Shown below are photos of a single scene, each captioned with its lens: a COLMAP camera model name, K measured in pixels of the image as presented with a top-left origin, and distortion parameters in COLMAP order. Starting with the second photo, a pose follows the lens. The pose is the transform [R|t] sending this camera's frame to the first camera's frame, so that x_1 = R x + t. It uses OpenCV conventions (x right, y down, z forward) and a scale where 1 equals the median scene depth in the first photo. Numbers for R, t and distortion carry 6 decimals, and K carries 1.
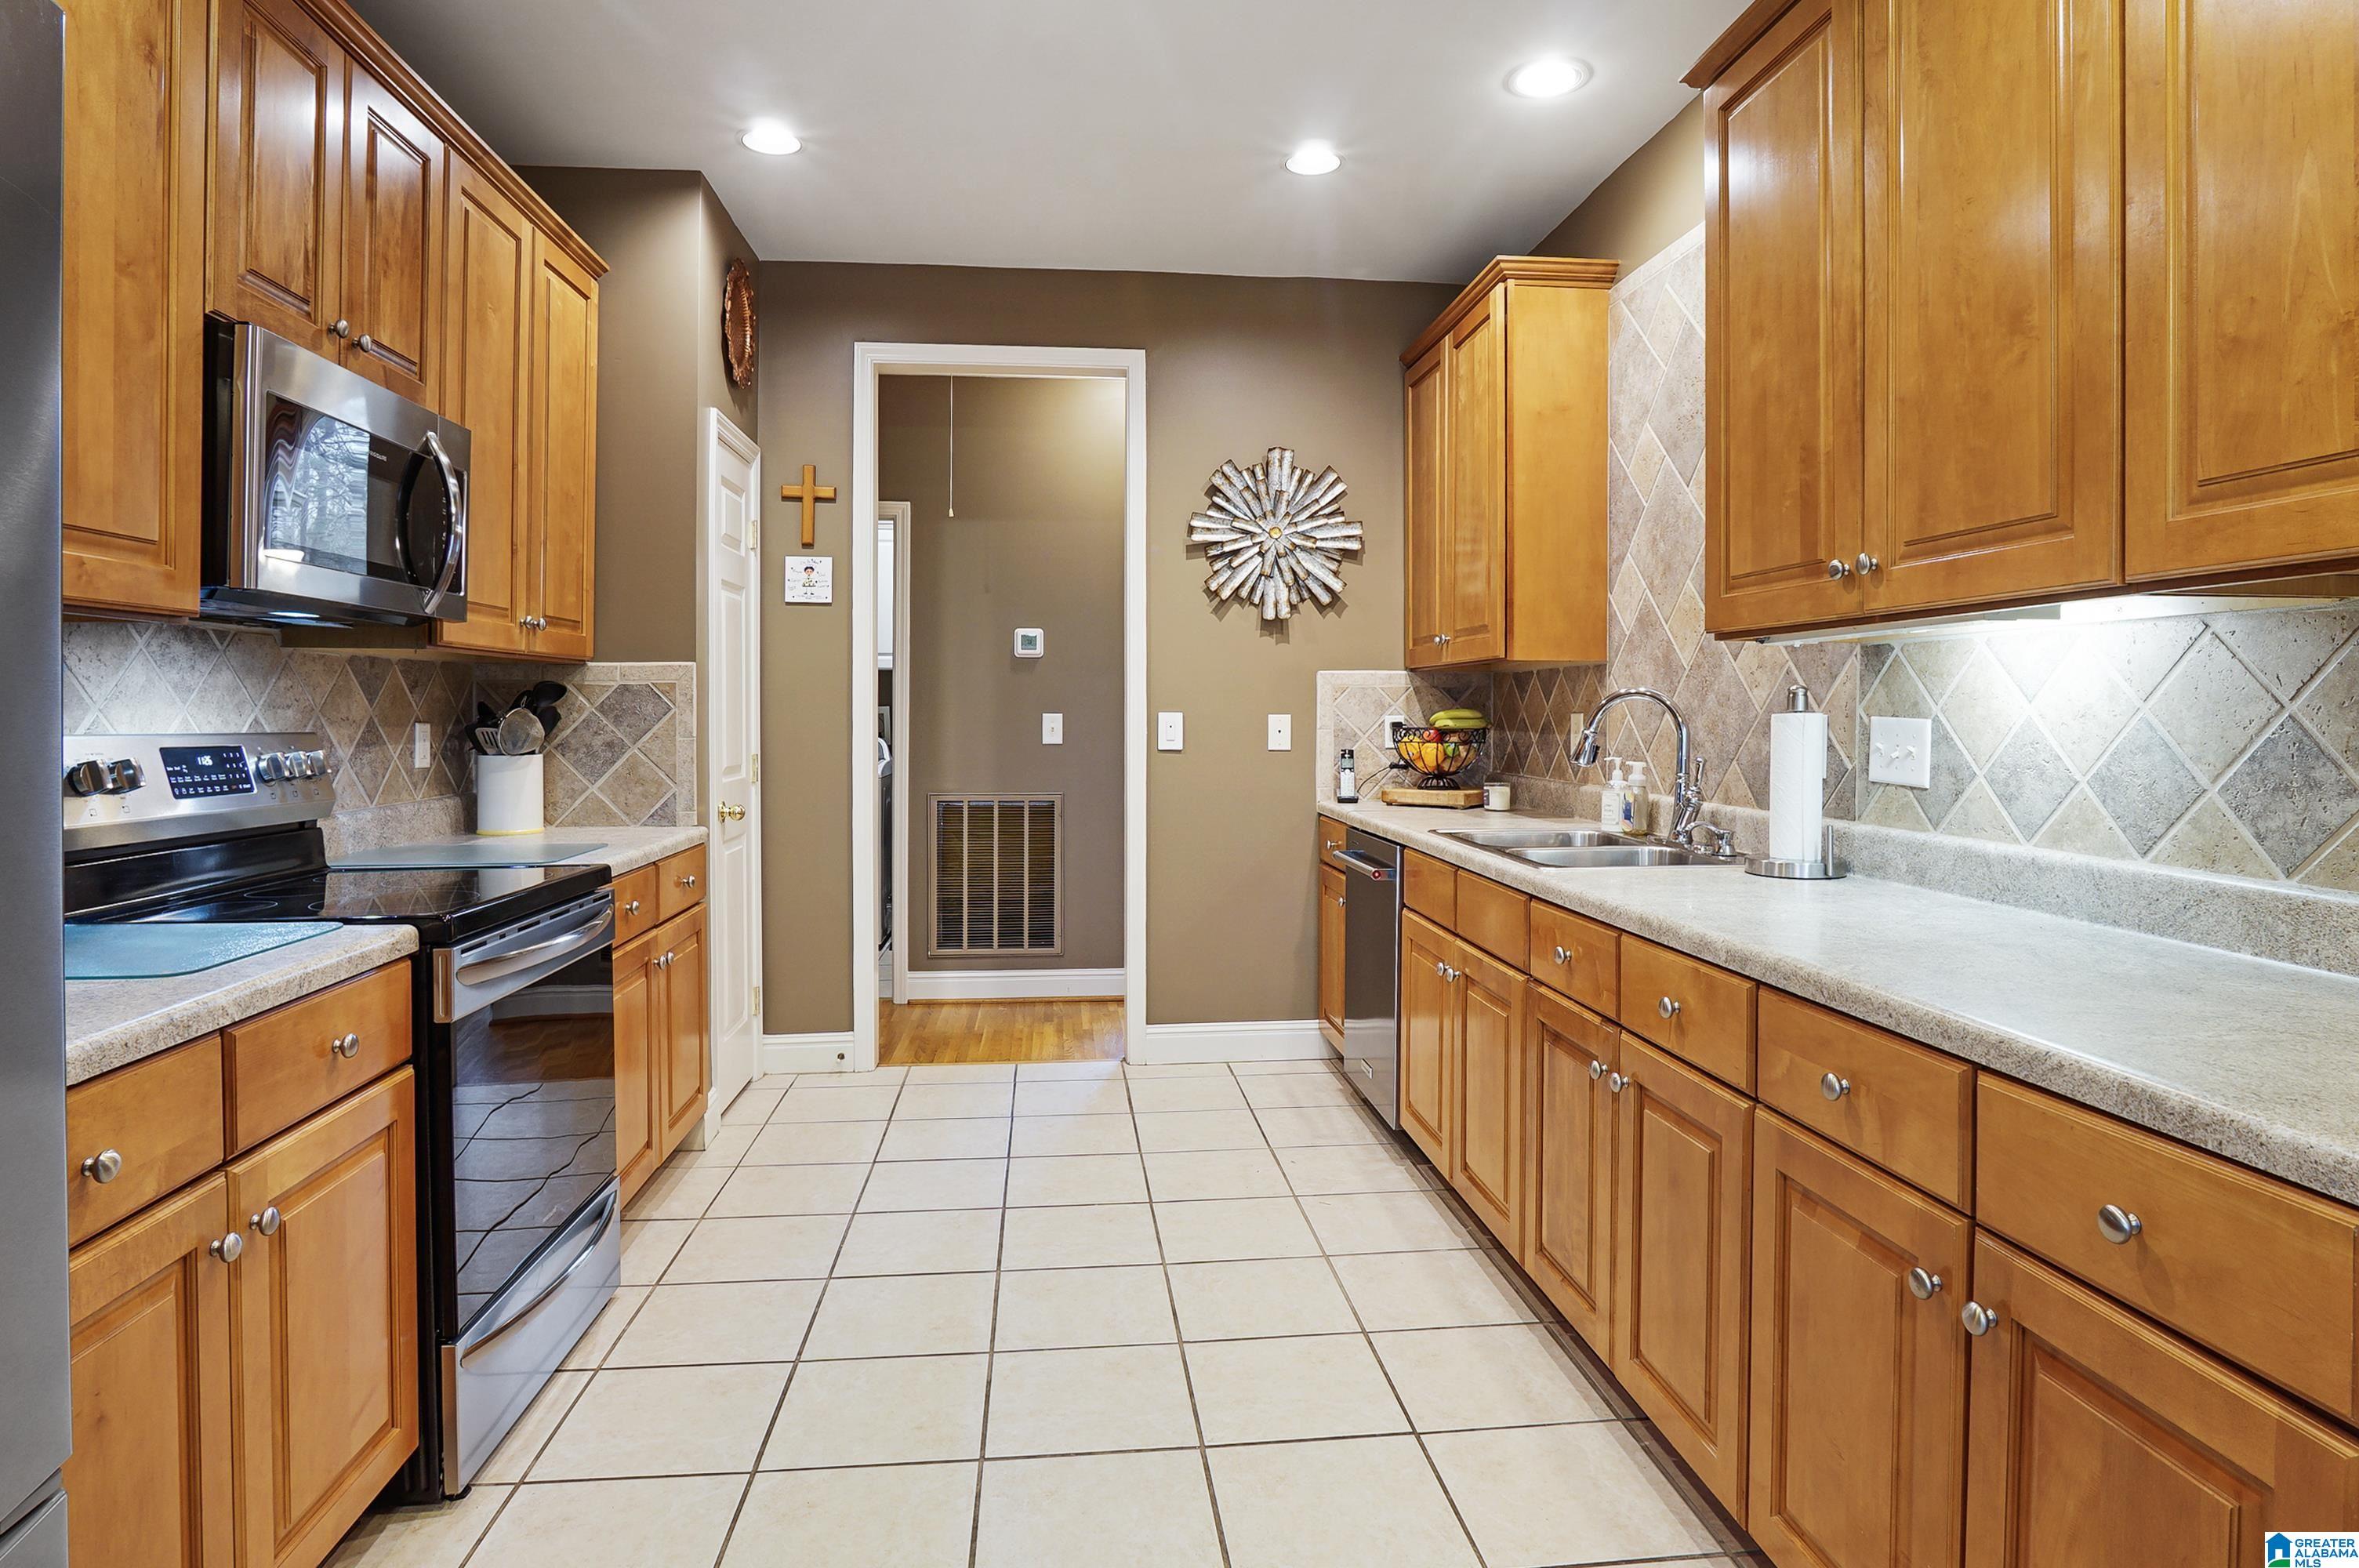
lens RADIAL K [[1294.3, 0, 1174.8], [0, 1294.3, 733.2], [0, 0, 1]] dist [-0.028710, 0.004610]
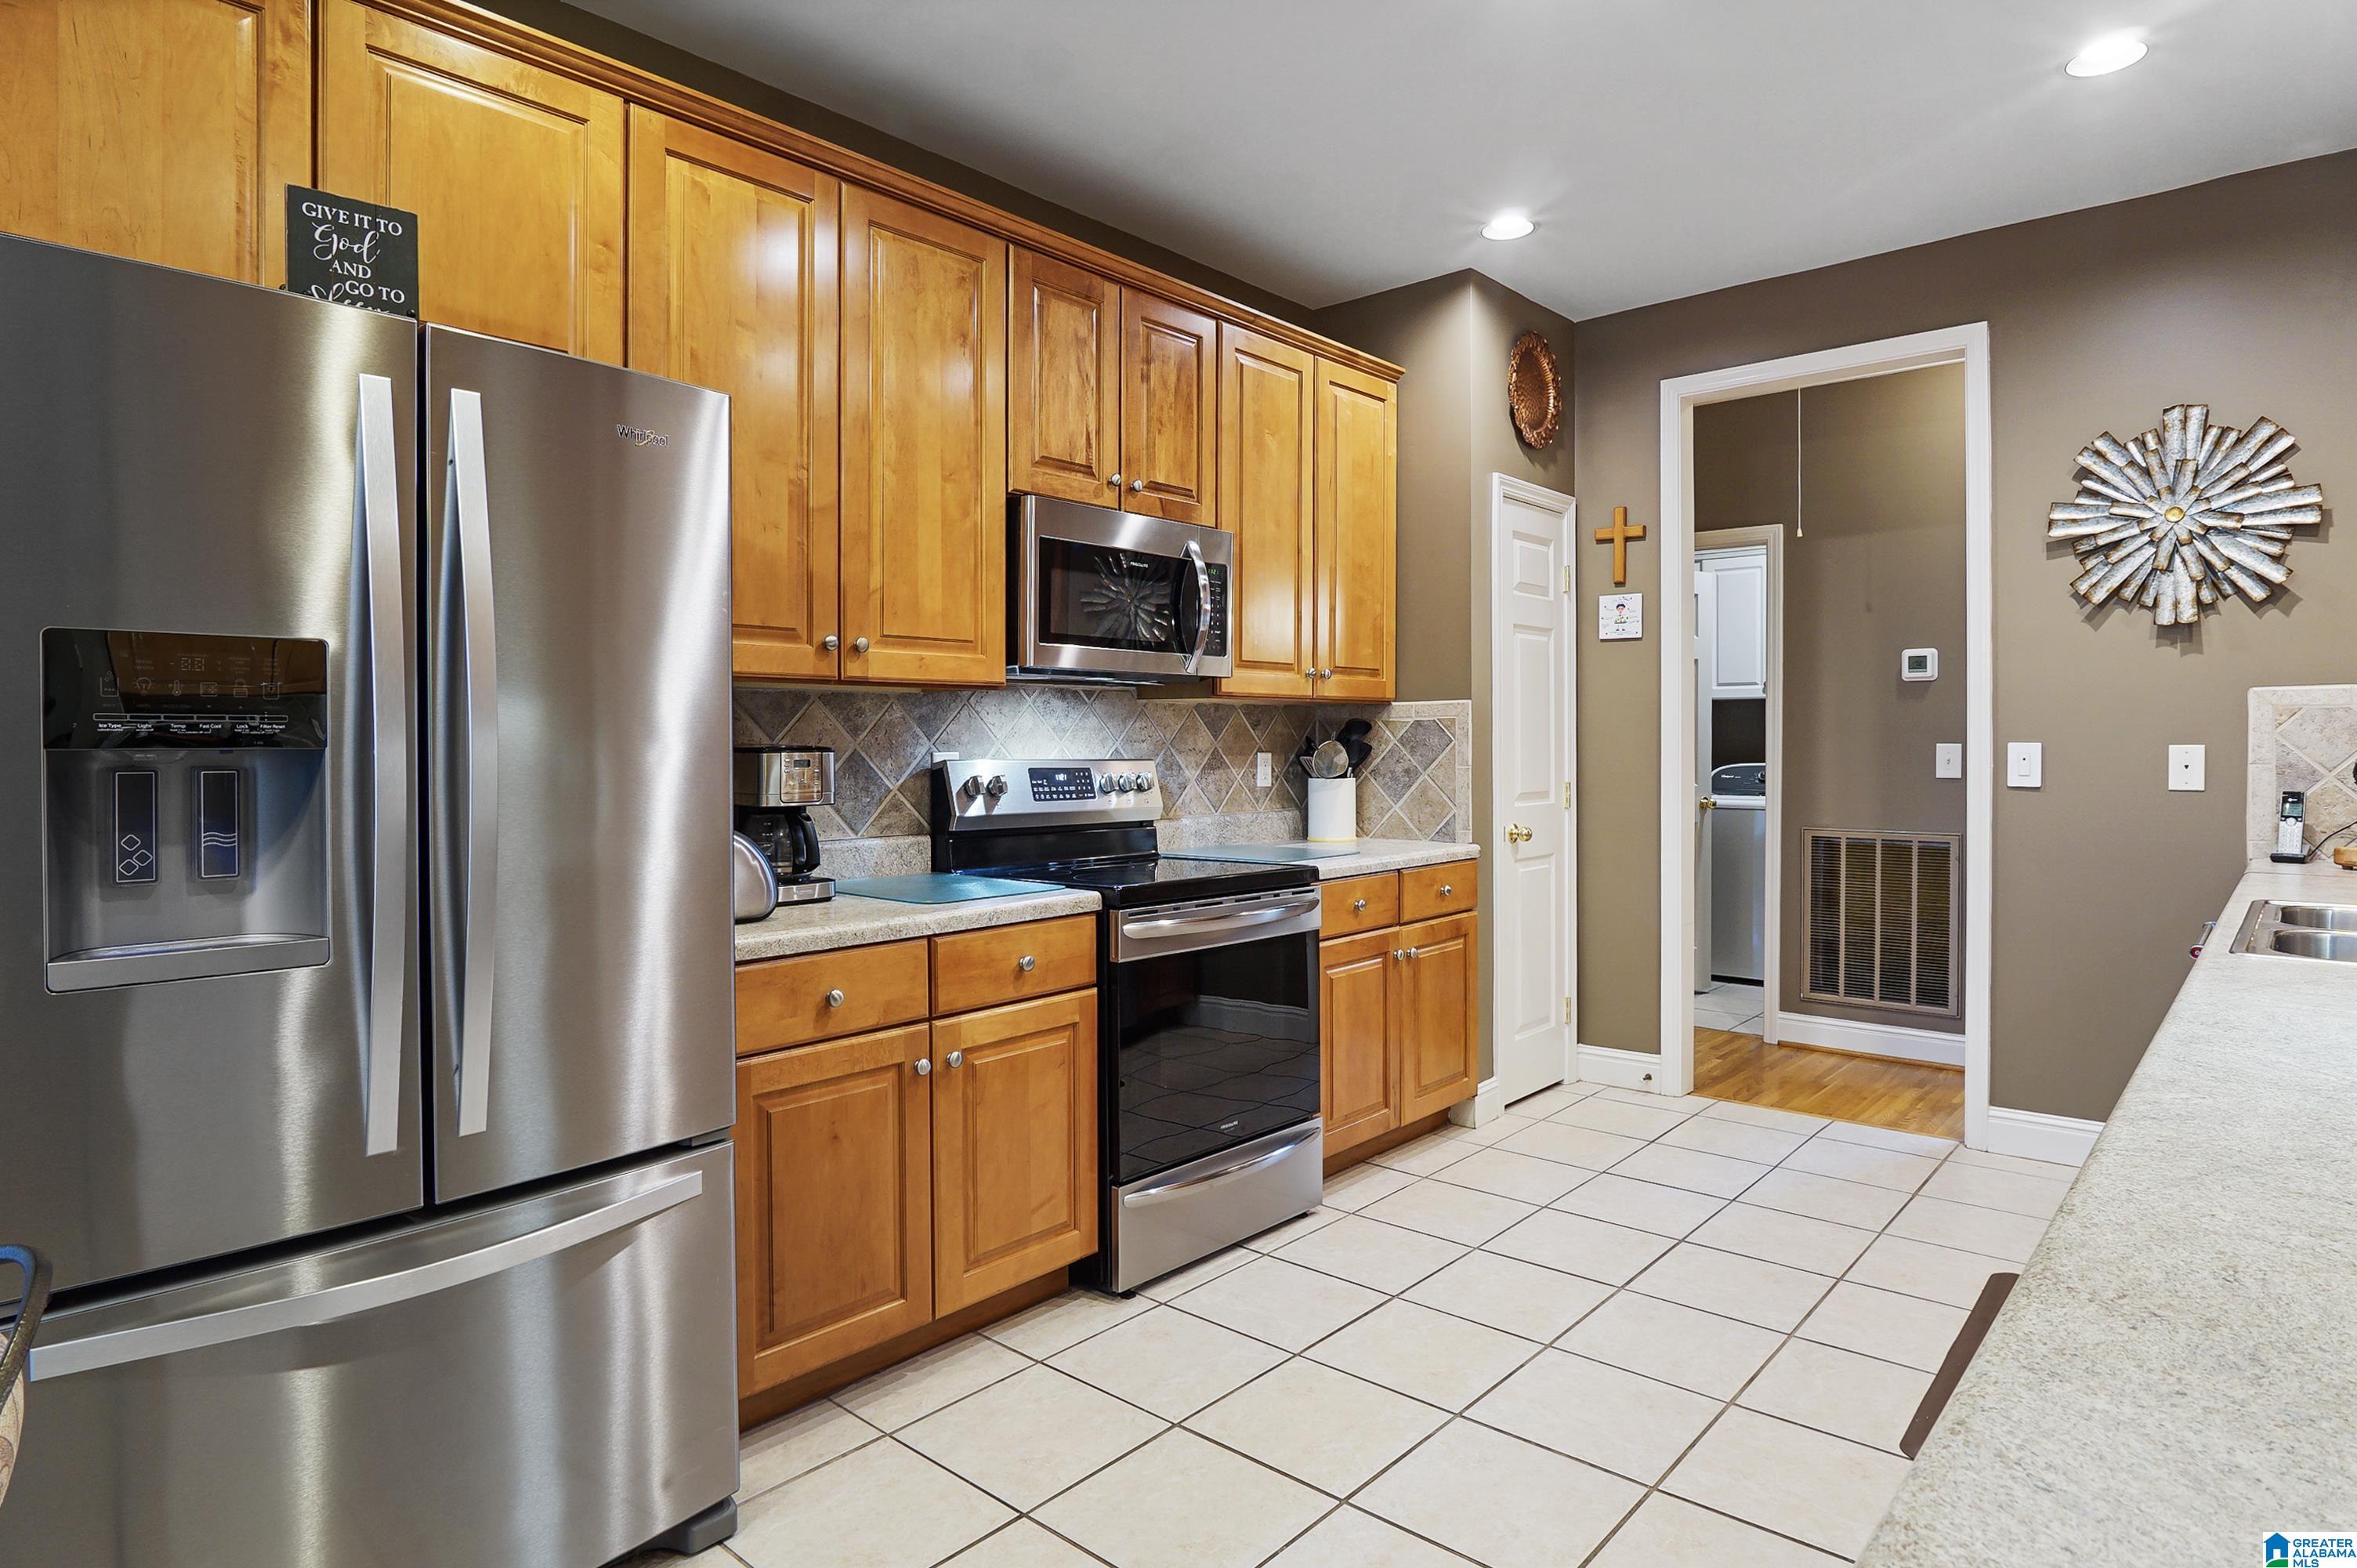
lens RADIAL K [[1293.2, 0, 1197.2], [0, 1293.2, 768.3], [0, 0, 1]] dist [-0.028710, 0.004610]
pose [[0.683570, 0.012015, -0.729786, 0.288459], [-0.008204, 0.999928, 0.008778, -0.002399], [0.729839, -0.000013, 0.683620, 0.040161]]
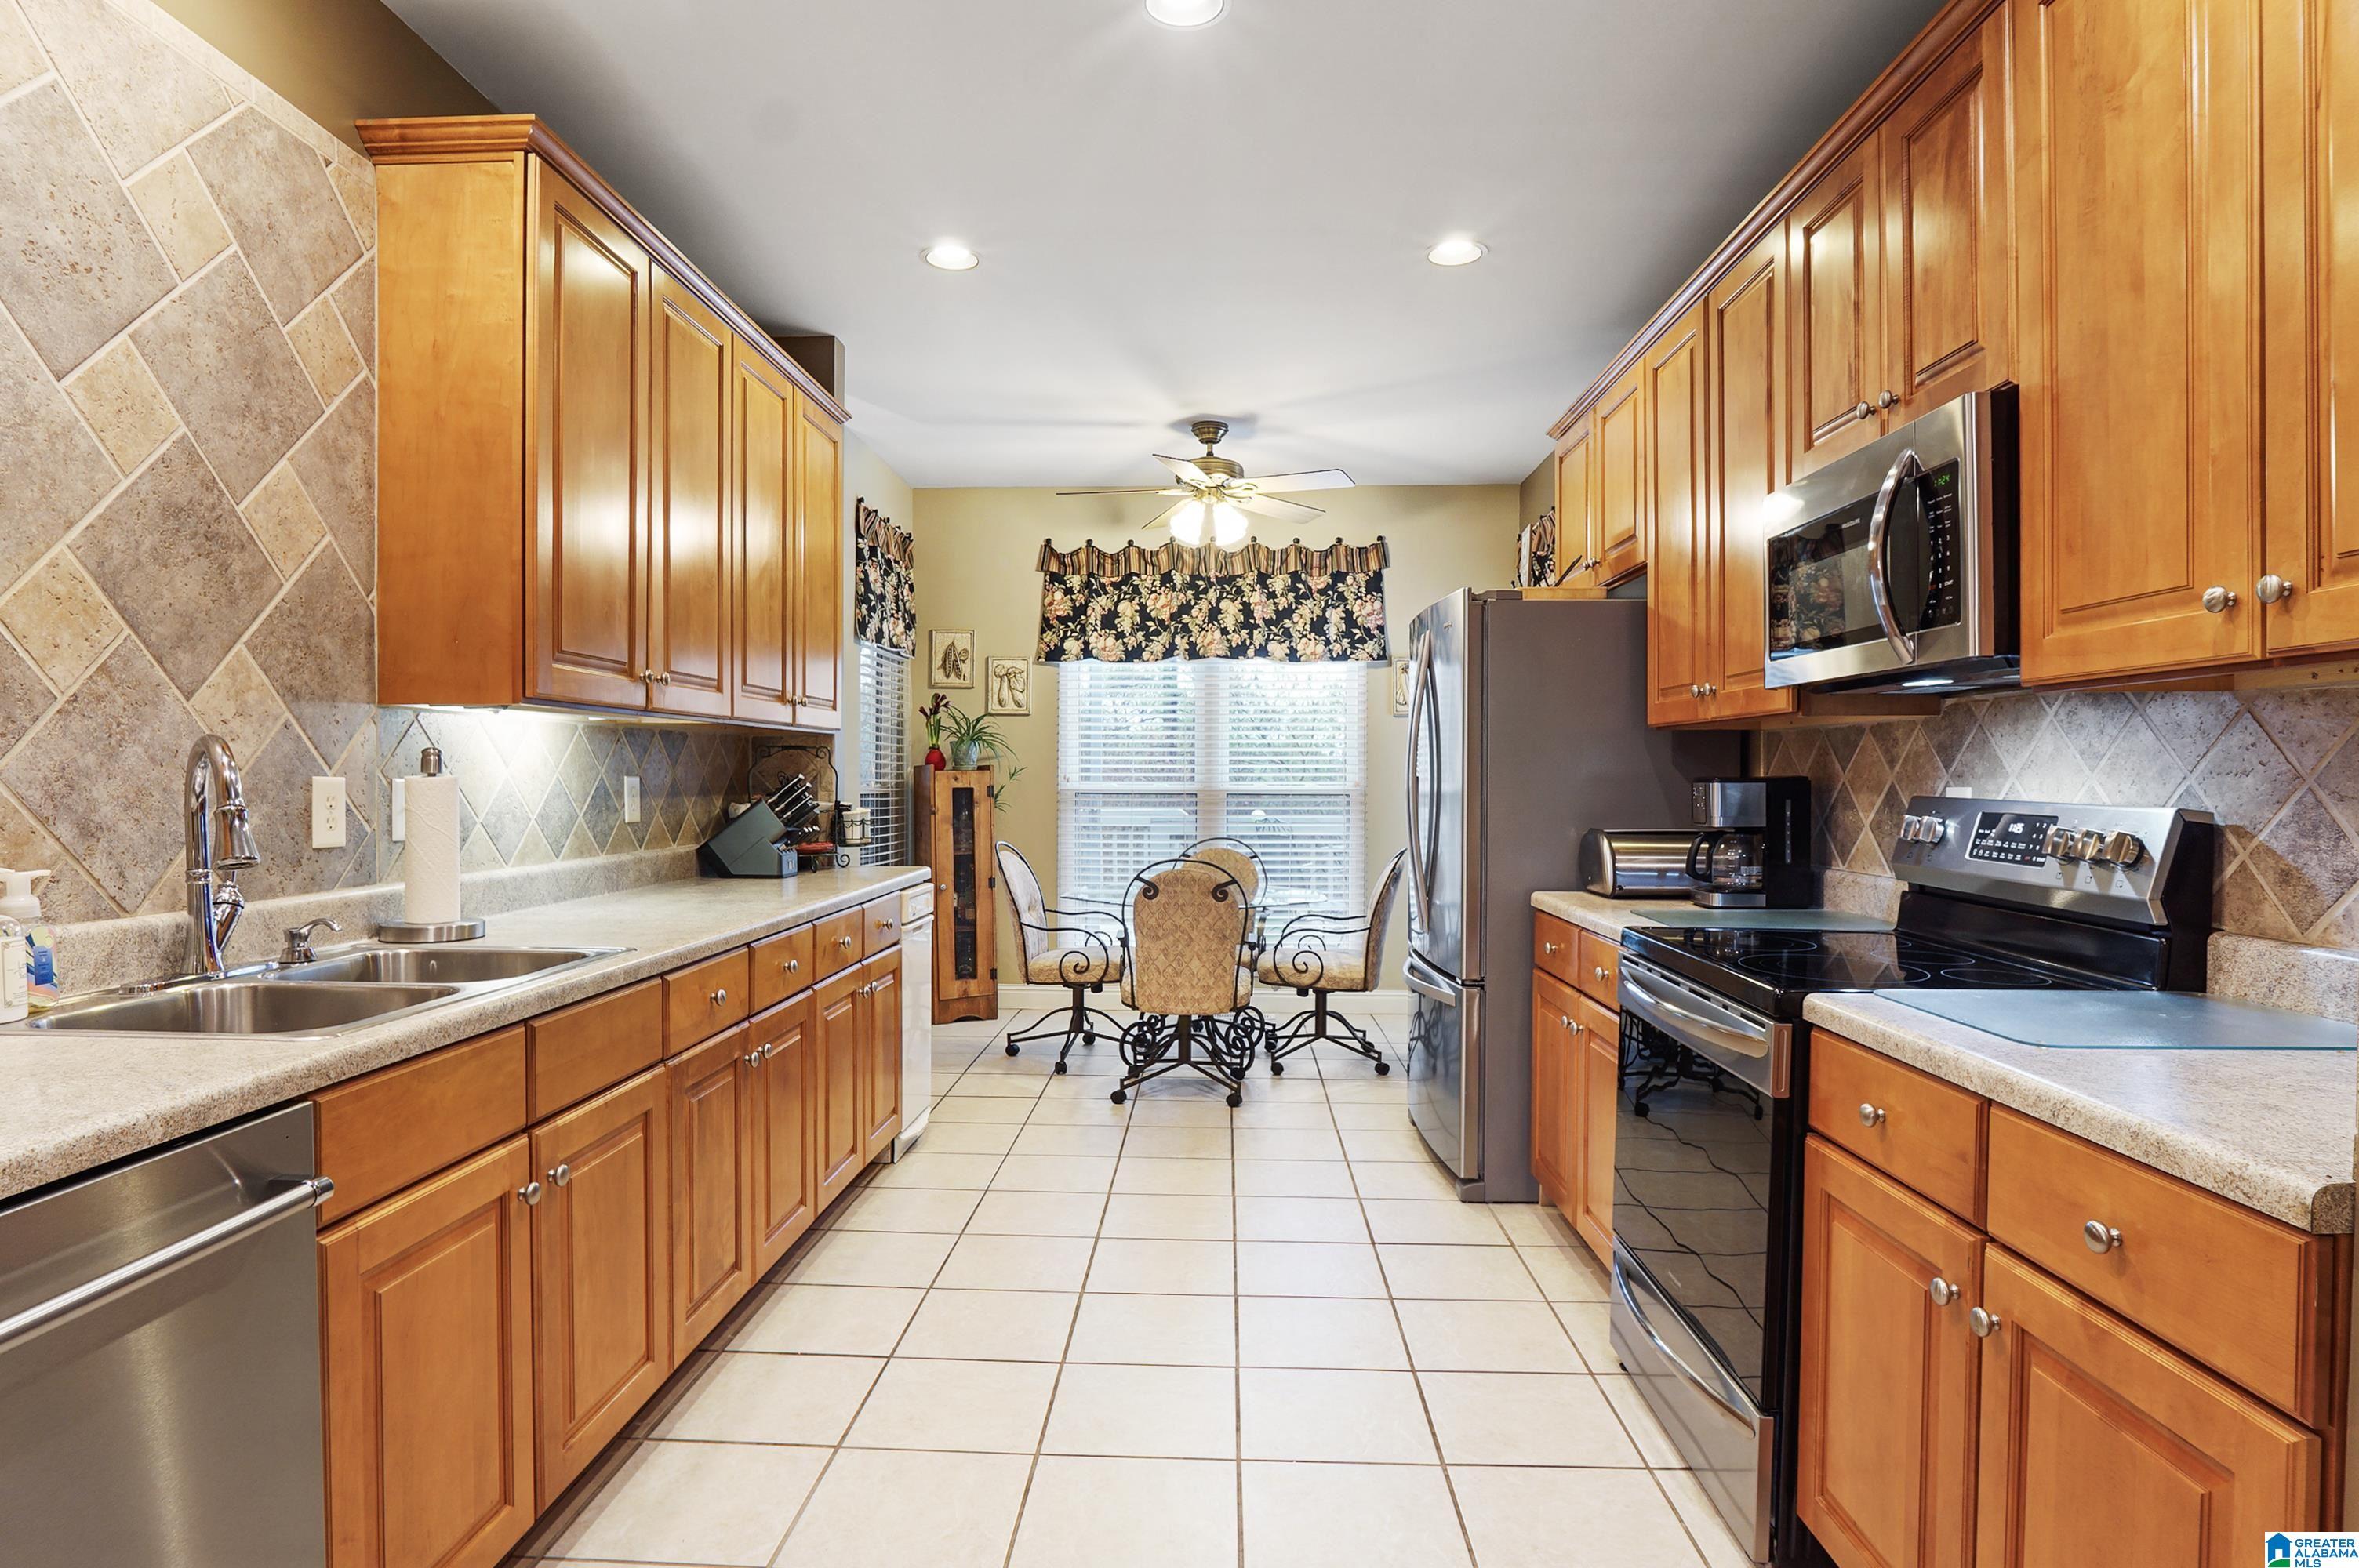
lens RADIAL K [[1294.1, 0, 1179.7], [0, 1294.1, 780.6], [0, 0, 1]] dist [-0.028710, 0.004610]
pose [[-0.991192, -0.003909, 0.132372, -0.146285], [-0.001277, 0.999800, 0.019963, -0.021336], [-0.132423, 0.019618, -0.990999, 1.268815]]
